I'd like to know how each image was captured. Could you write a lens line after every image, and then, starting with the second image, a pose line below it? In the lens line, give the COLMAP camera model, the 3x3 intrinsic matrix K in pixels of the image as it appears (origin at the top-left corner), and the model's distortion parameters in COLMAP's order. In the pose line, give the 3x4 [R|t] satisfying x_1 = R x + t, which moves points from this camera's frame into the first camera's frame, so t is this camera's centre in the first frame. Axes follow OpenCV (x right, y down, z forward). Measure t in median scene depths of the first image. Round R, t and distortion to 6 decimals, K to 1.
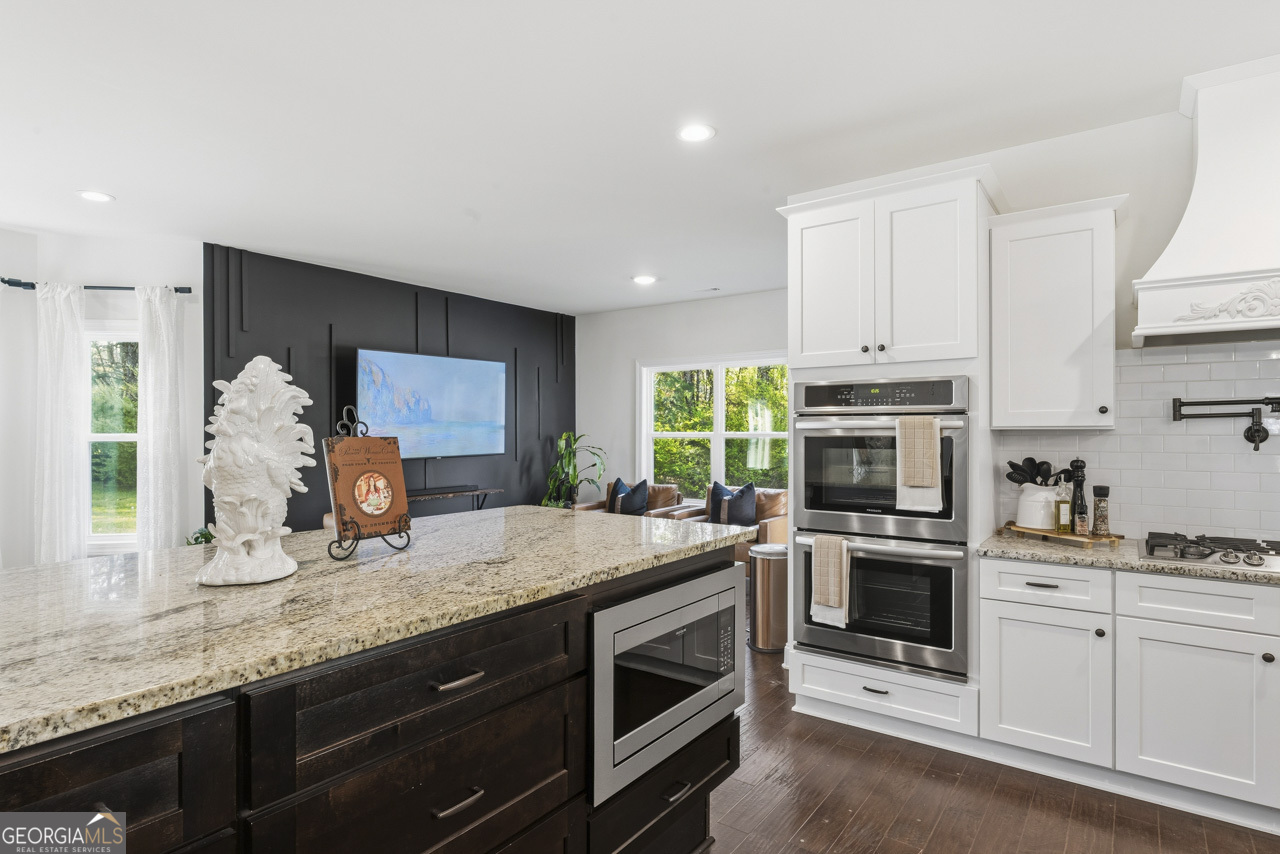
lens RADIAL K [[678.1, 0, 634.1], [0, 678.1, 430.2], [0, 0, 1]] dist [-0.000392, -0.001666]
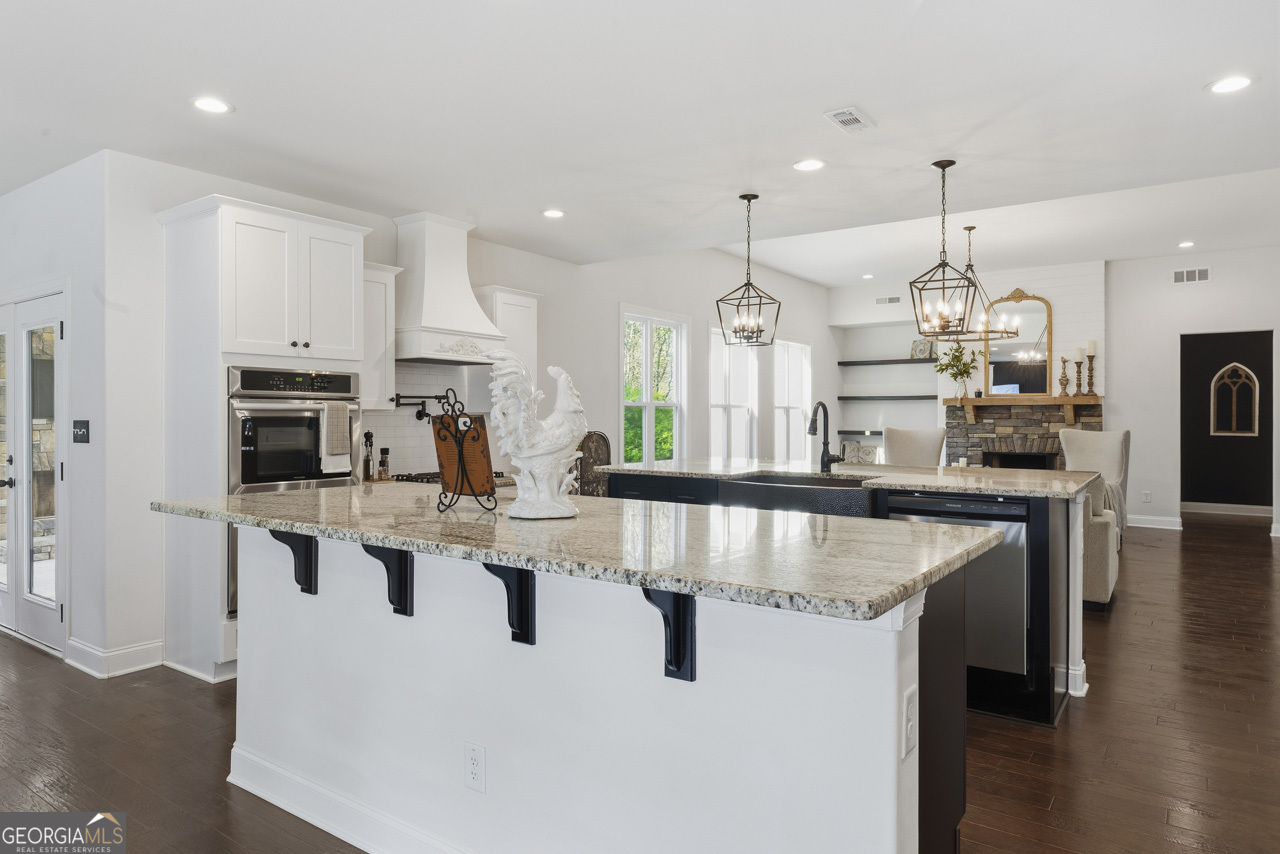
lens RADIAL K [[776.0, 0, 633.0], [0, 776.0, 423.9], [0, 0, 1]] dist [-0.018183, -0.001586]
pose [[-0.018083, -0.008908, 0.999797, -1.099167], [-0.002222, 0.999958, 0.008869, 0.008941], [-0.999834, -0.002061, -0.018102, 0.449243]]
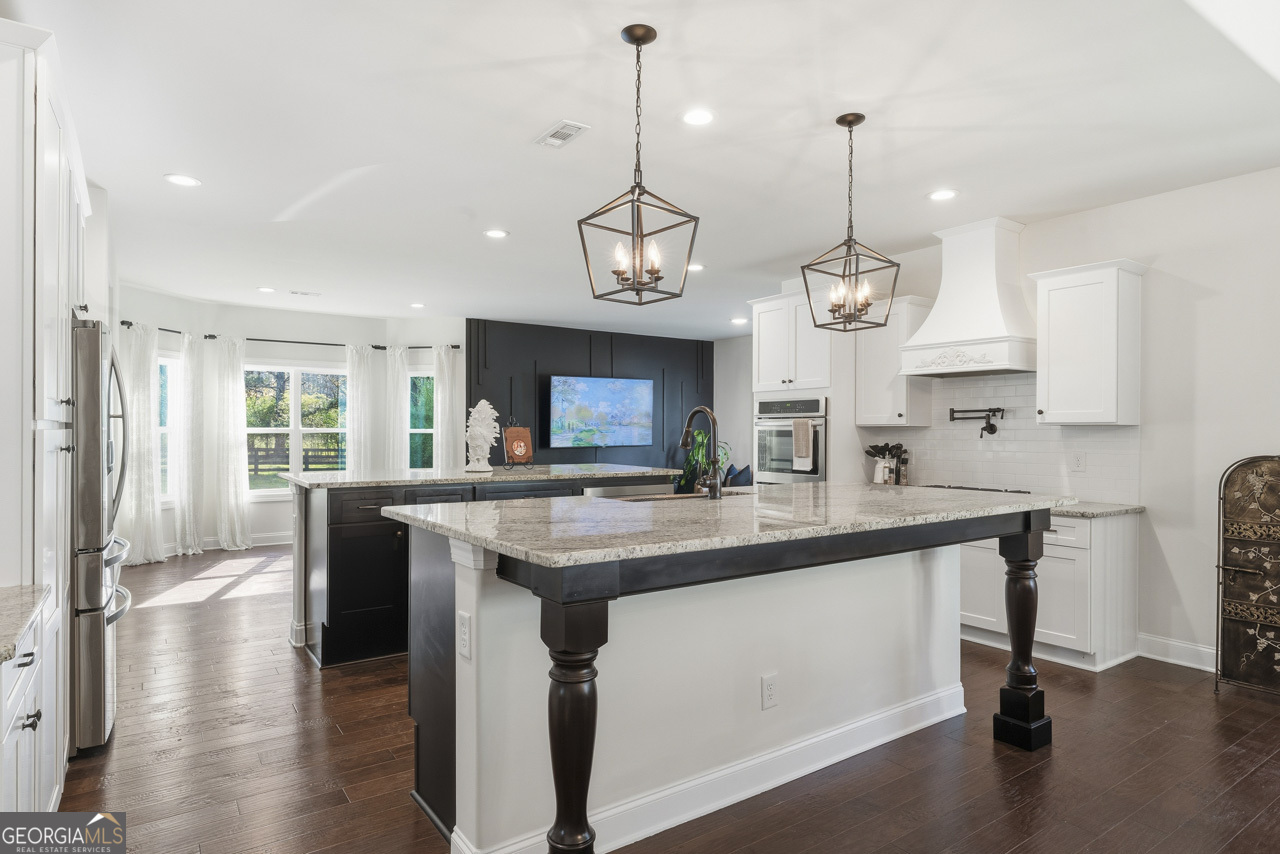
lens RADIAL K [[701.9, 0, 636.8], [0, 701.9, 429.9], [0, 0, 1]] dist [-0.005557, -0.000487]
pose [[0.947501, 0.003676, -0.319732, 0.601062], [-0.004610, 0.999987, -0.002165, 0.015493], [0.319720, 0.003525, 0.947506, -0.951401]]
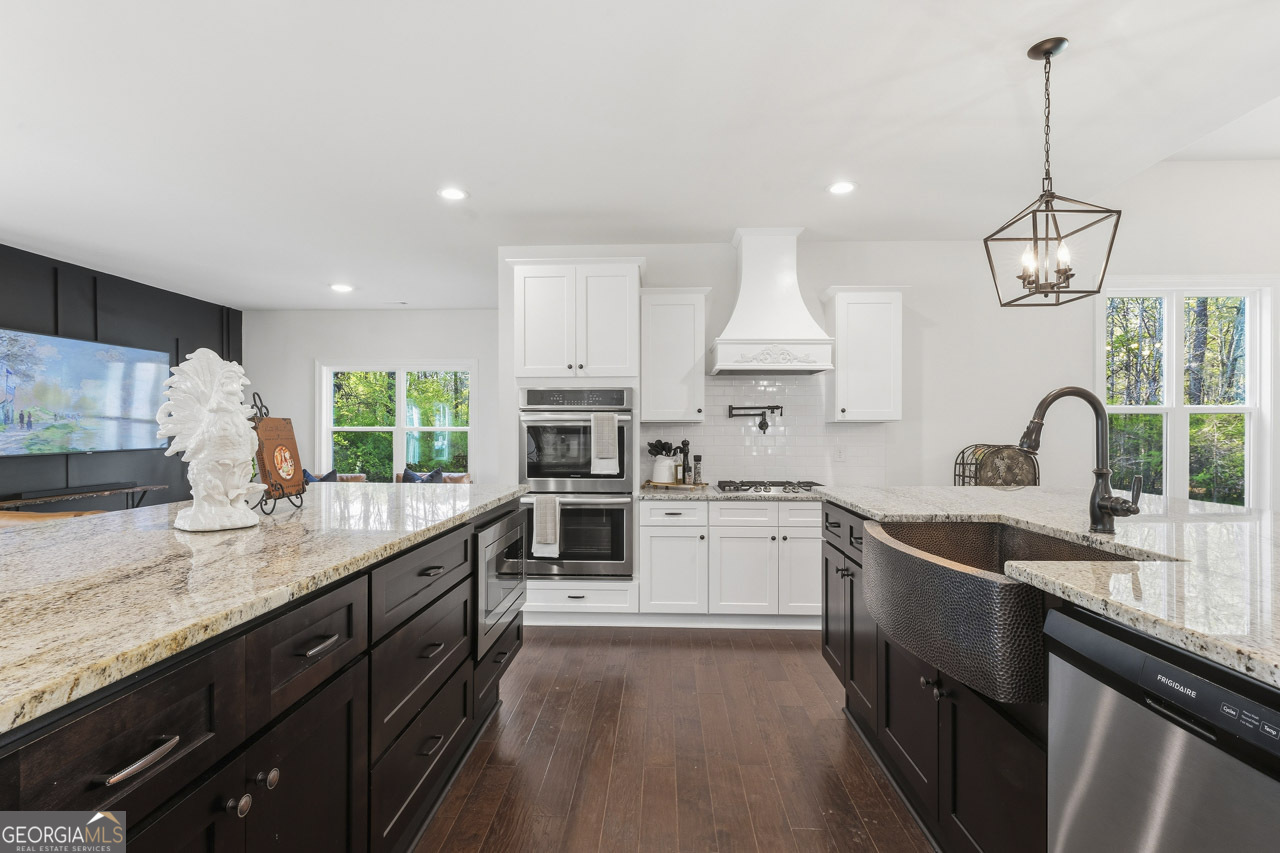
lens RADIAL K [[603.4, 0, 637.7], [0, 603.4, 426.6], [0, 0, 1]] dist [-0.009352, -0.000450]
pose [[0.829867, 0.005533, 0.557934, -0.282913], [-0.002644, 0.999979, -0.005984, 0.019268], [-0.557955, 0.003491, 0.829864, -0.178833]]
